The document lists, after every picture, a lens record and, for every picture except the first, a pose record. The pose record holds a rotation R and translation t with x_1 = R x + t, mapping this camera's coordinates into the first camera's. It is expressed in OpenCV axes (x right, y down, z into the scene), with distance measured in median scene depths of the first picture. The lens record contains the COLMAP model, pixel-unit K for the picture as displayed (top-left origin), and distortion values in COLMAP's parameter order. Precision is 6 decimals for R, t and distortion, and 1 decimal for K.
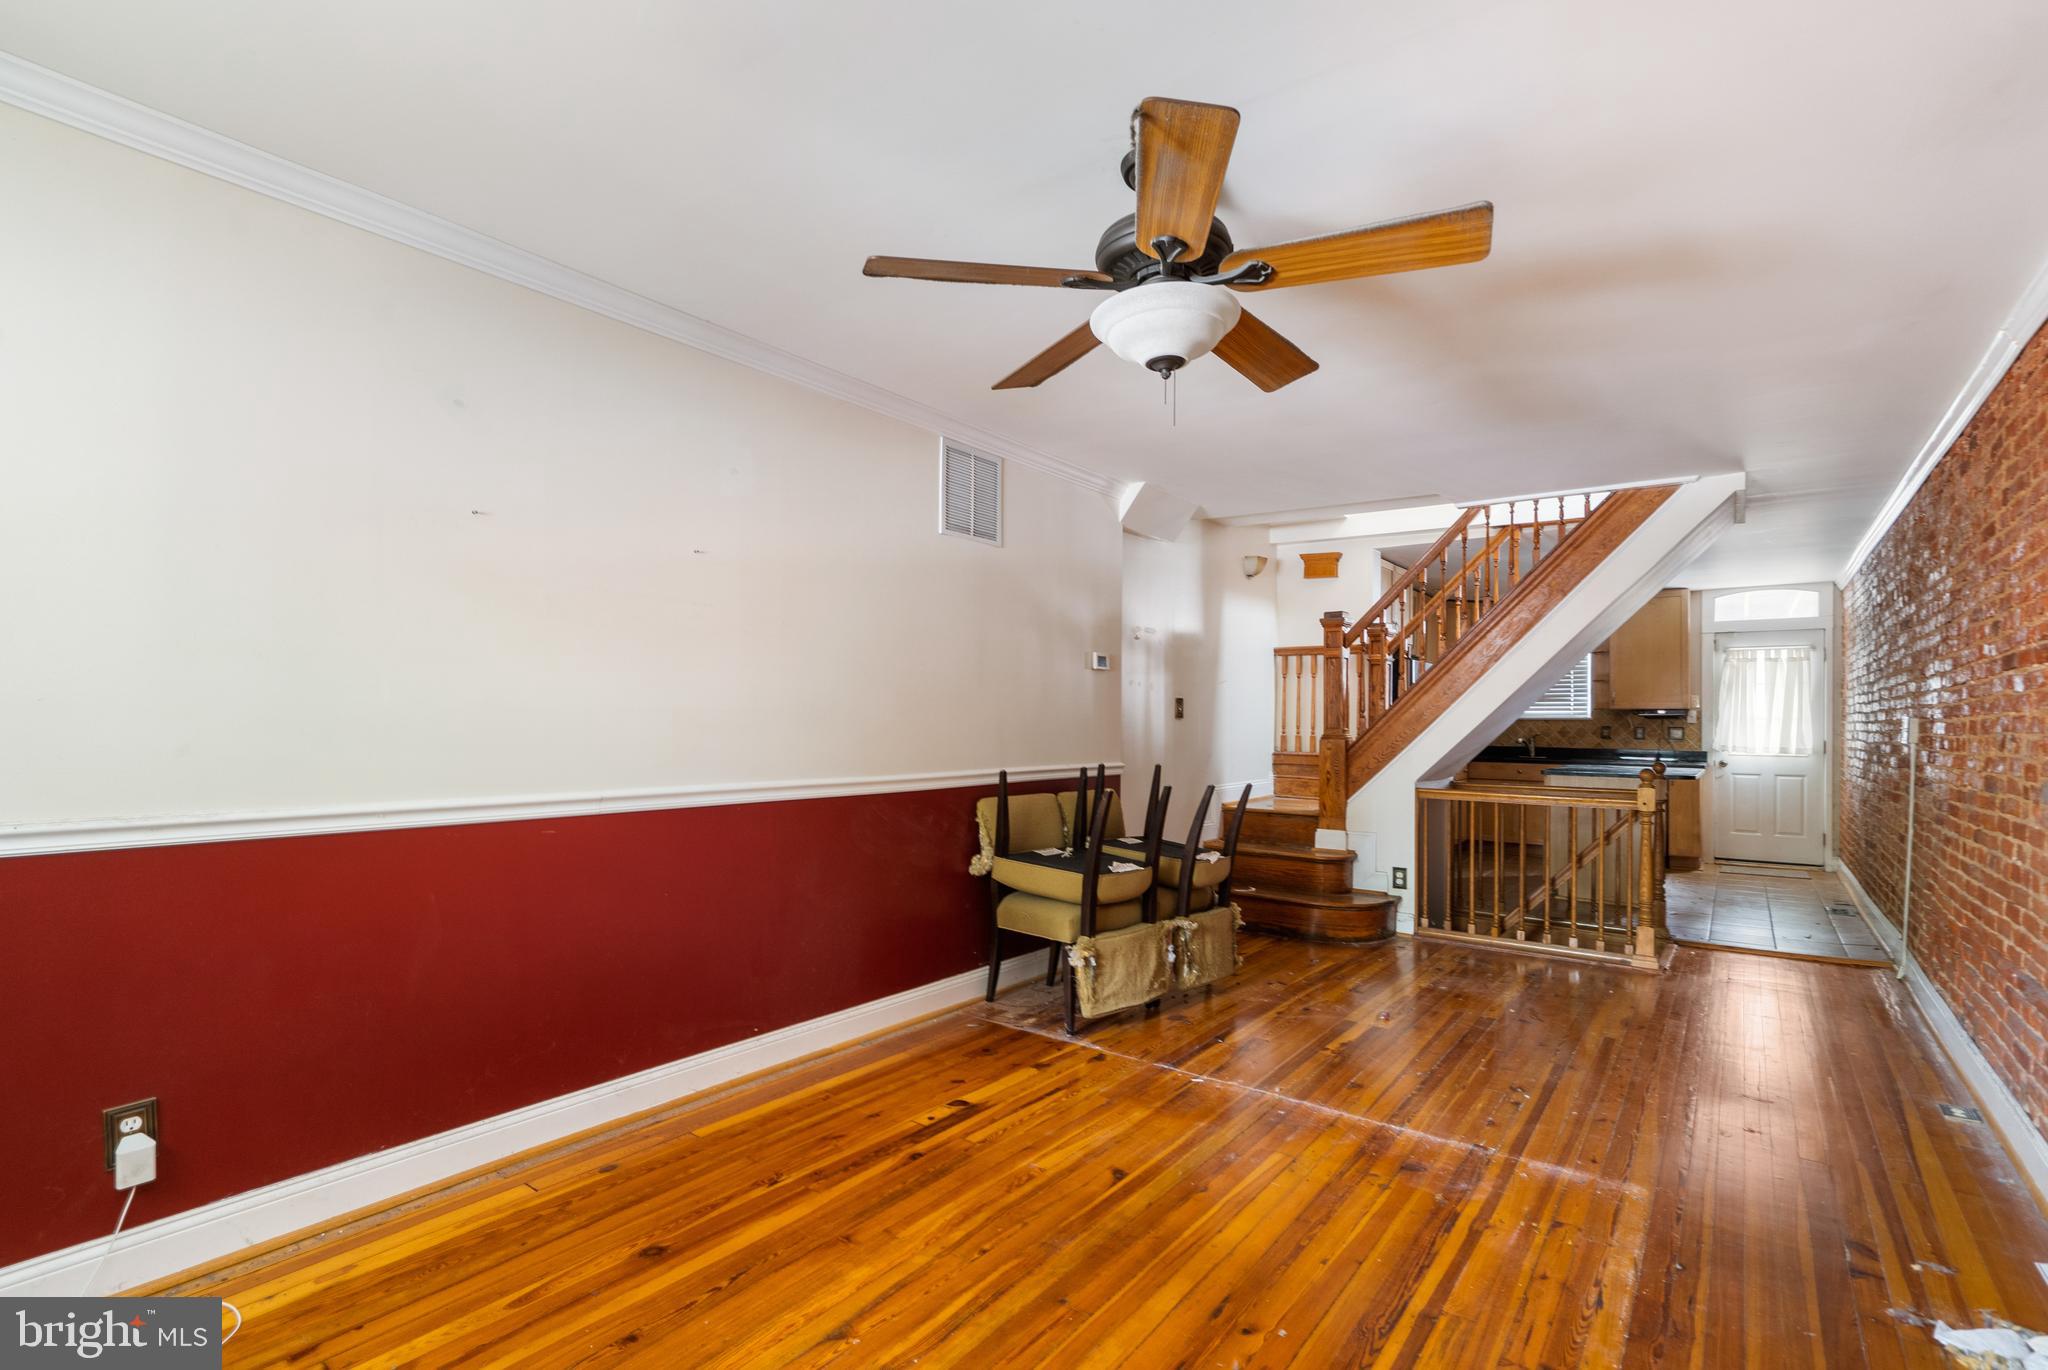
lens RADIAL K [[939.5, 0, 1025.9], [0, 939.5, 715.9], [0, 0, 1]] dist [-0.010744, 0.002189]
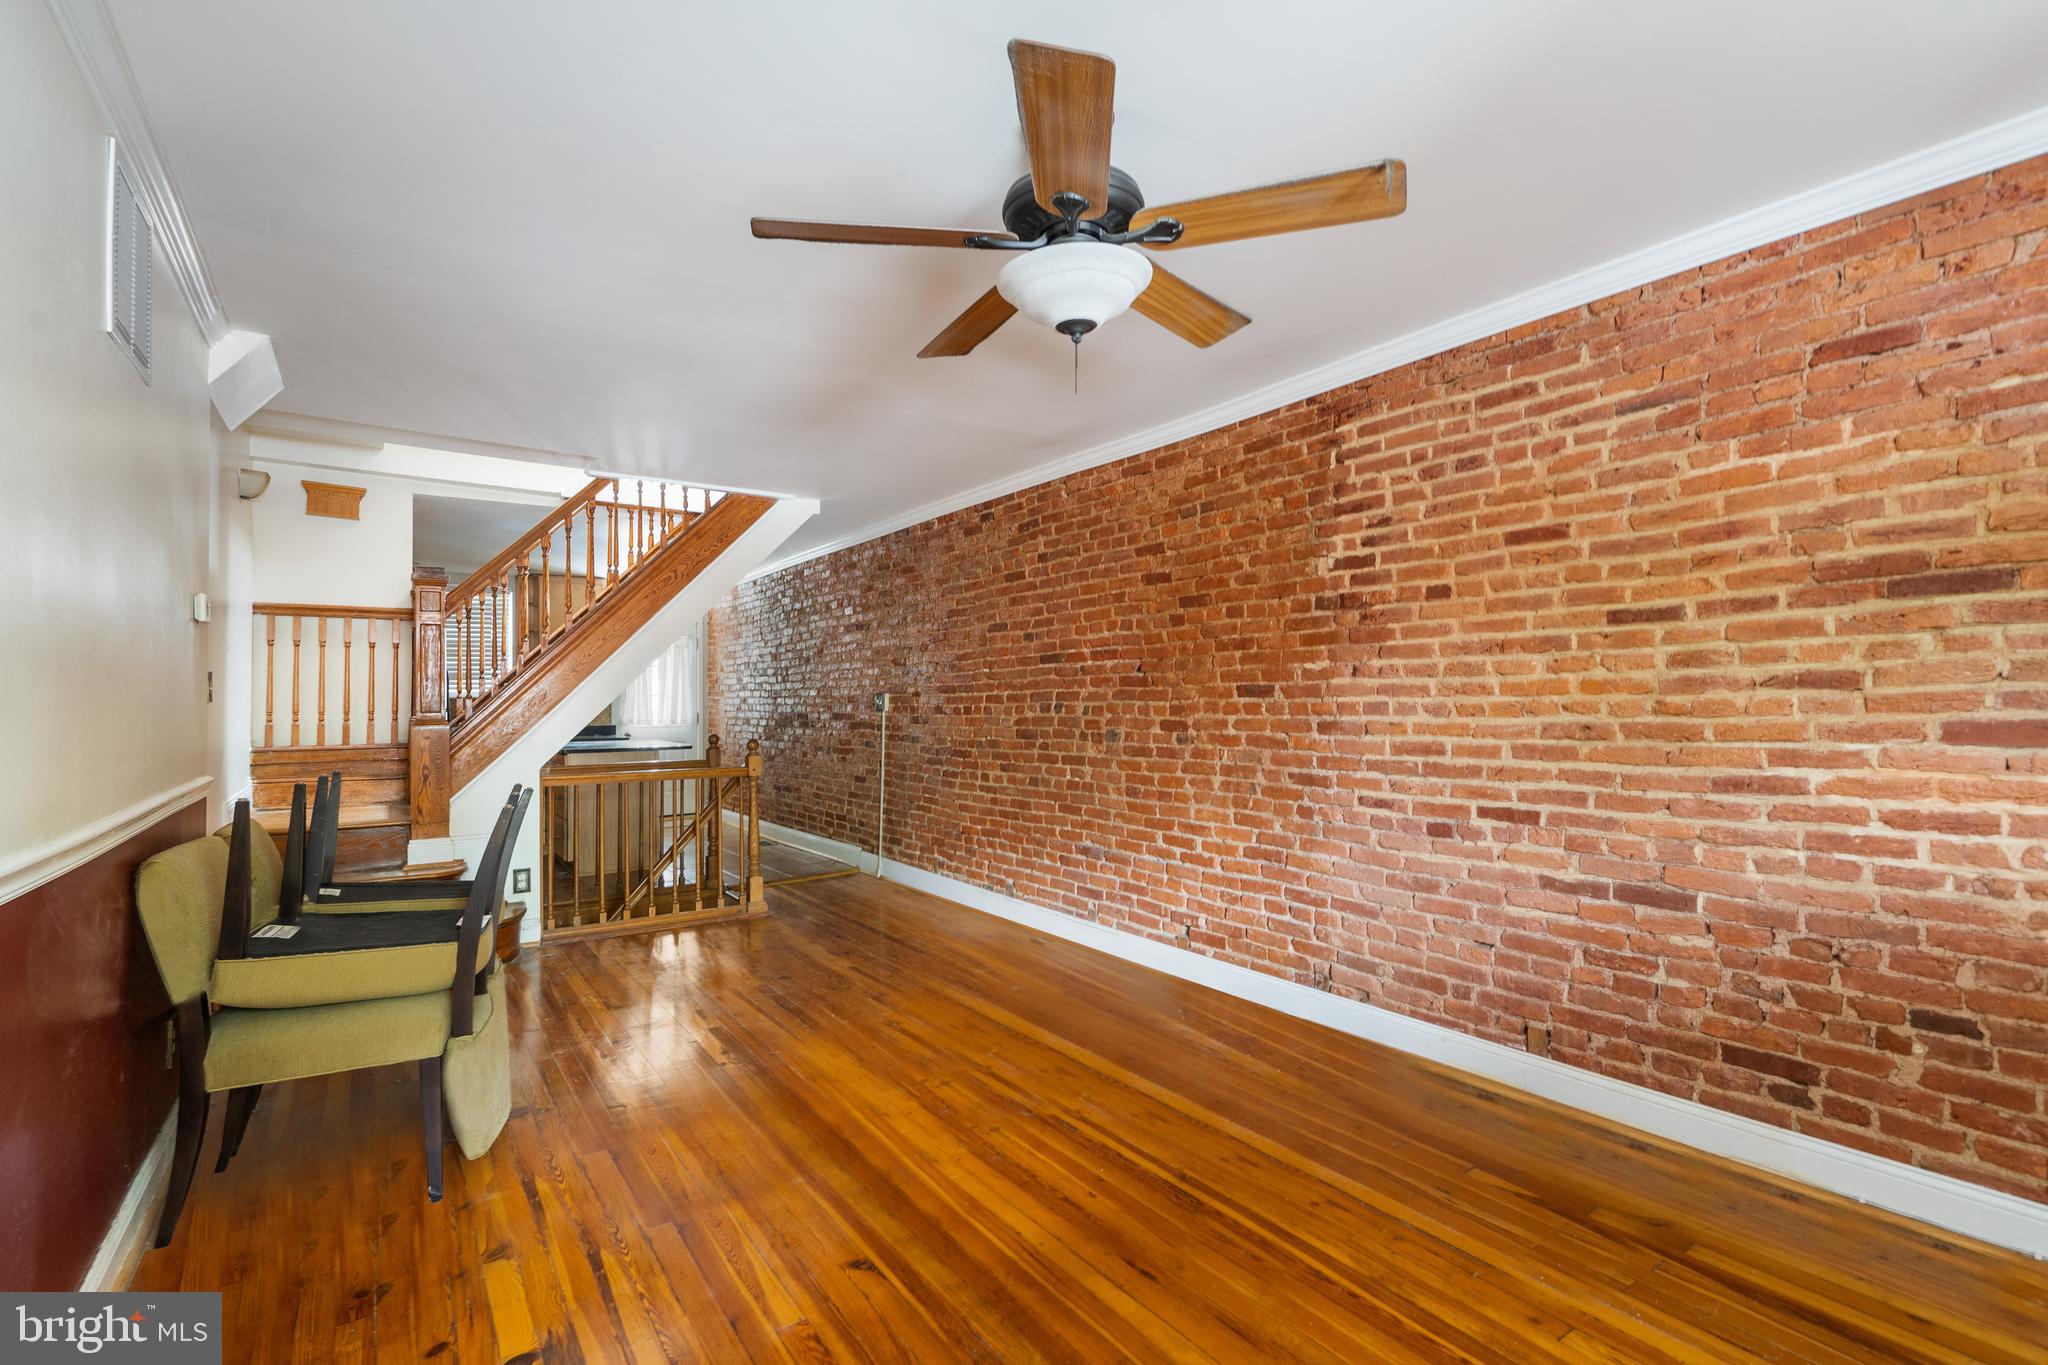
lens RADIAL K [[939.5, 0, 1021.8], [0, 939.5, 679.8], [0, 0, 1]] dist [-0.010744, 0.002189]
pose [[0.313457, 0.006333, 0.949581, -0.297940], [0.008333, 0.999921, -0.009419, -0.003027], [-0.949566, 0.010865, 0.313379, 0.291281]]
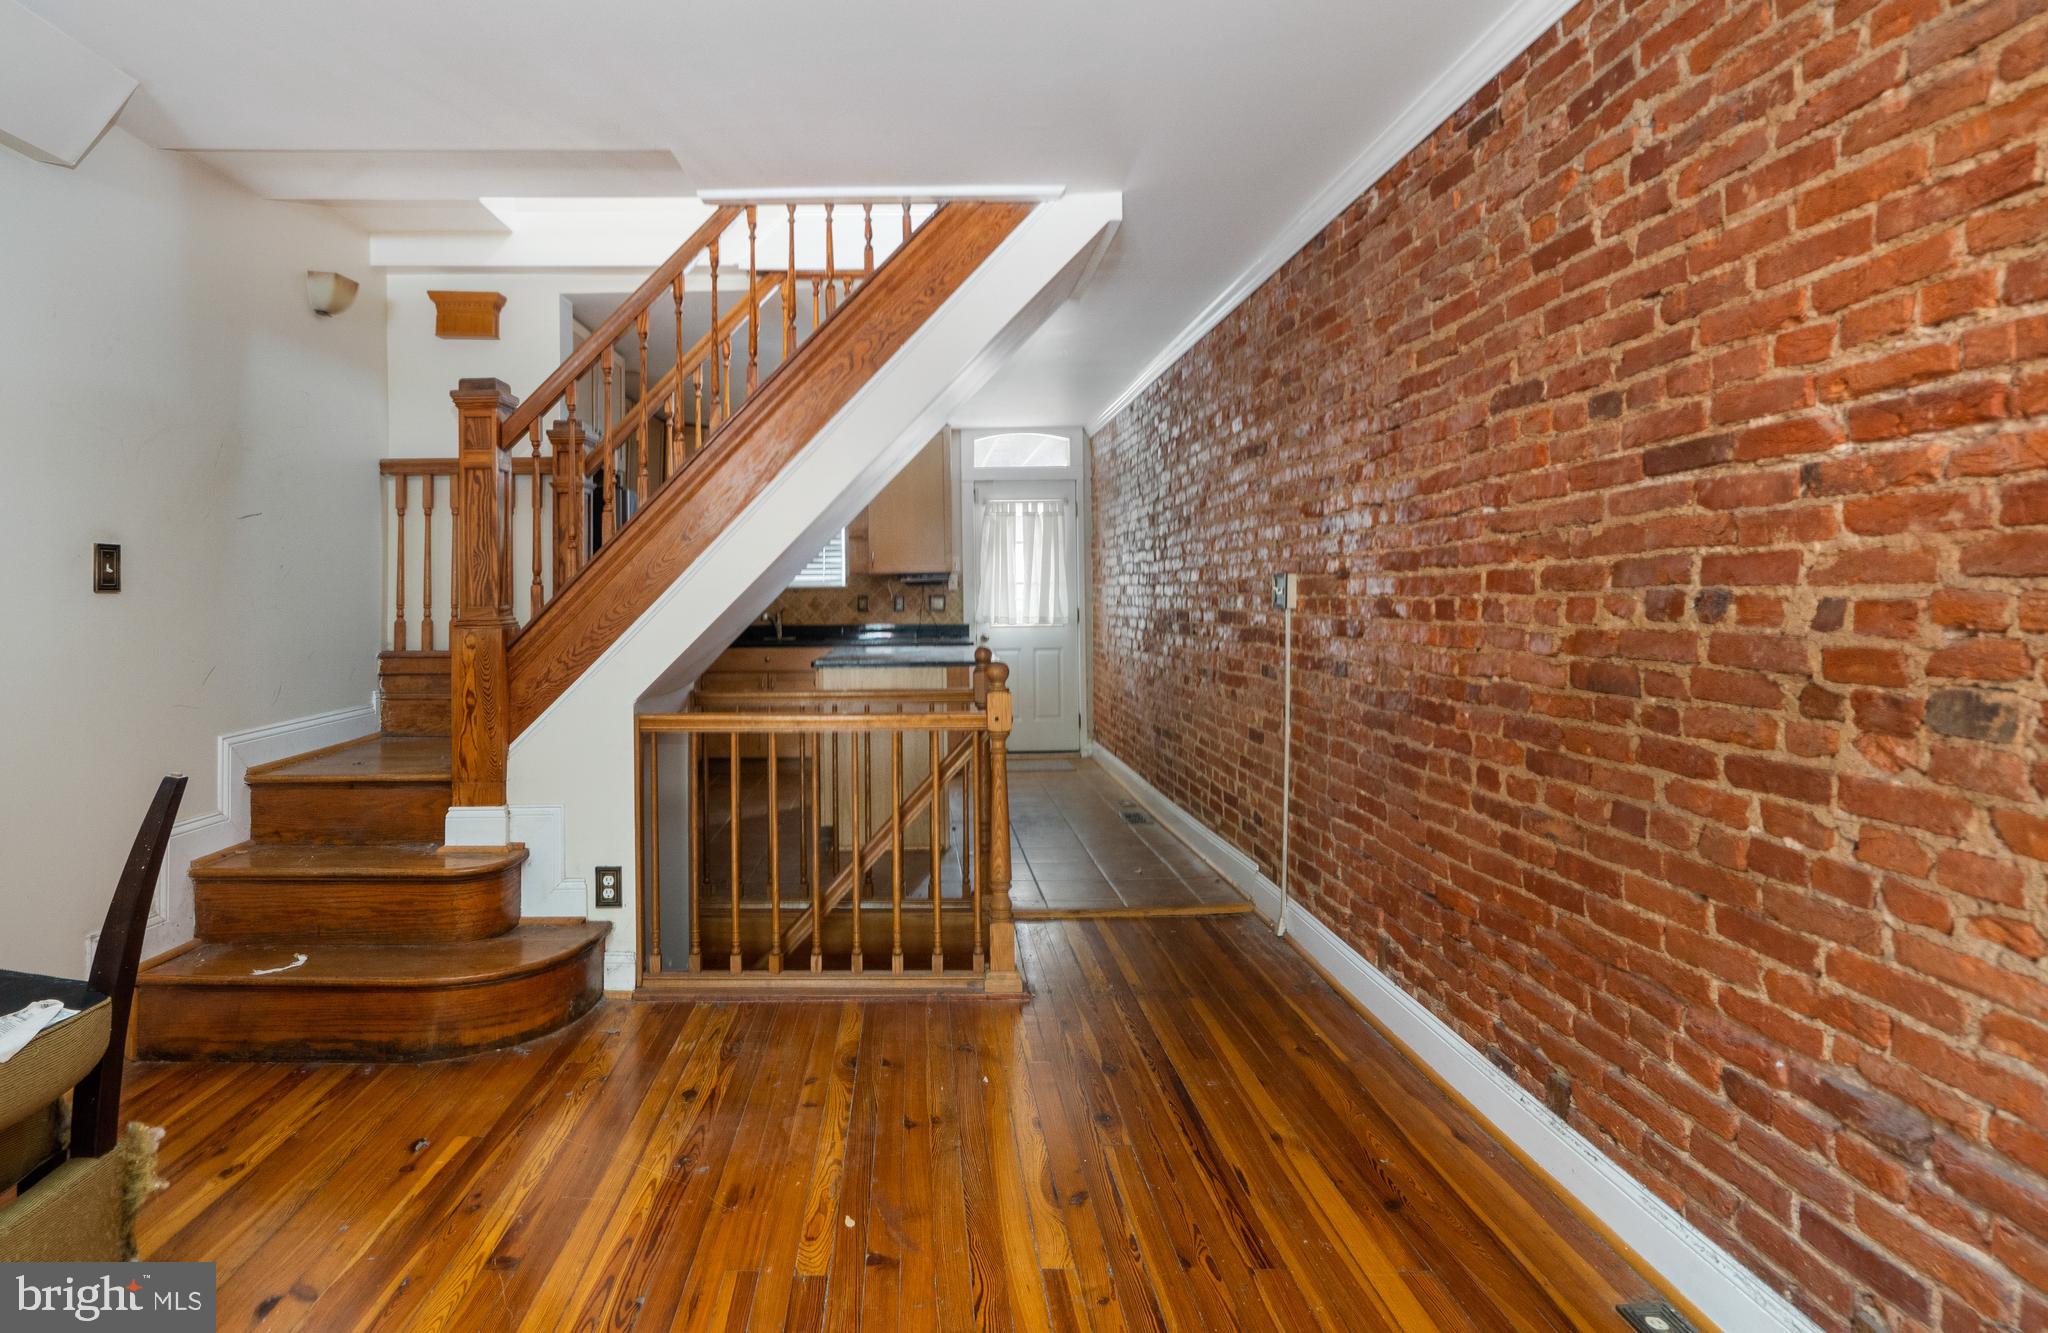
lens RADIAL K [[1084.6, 0, 903.5], [0, 1084.6, 568.8], [0, 0, 1]] dist [-0.001447, 0.001639]
pose [[0.800600, -0.002214, 0.599195, 0.172287], [0.014796, 0.999761, -0.016076, 0.006077], [-0.599017, 0.021736, 0.800442, 0.422972]]
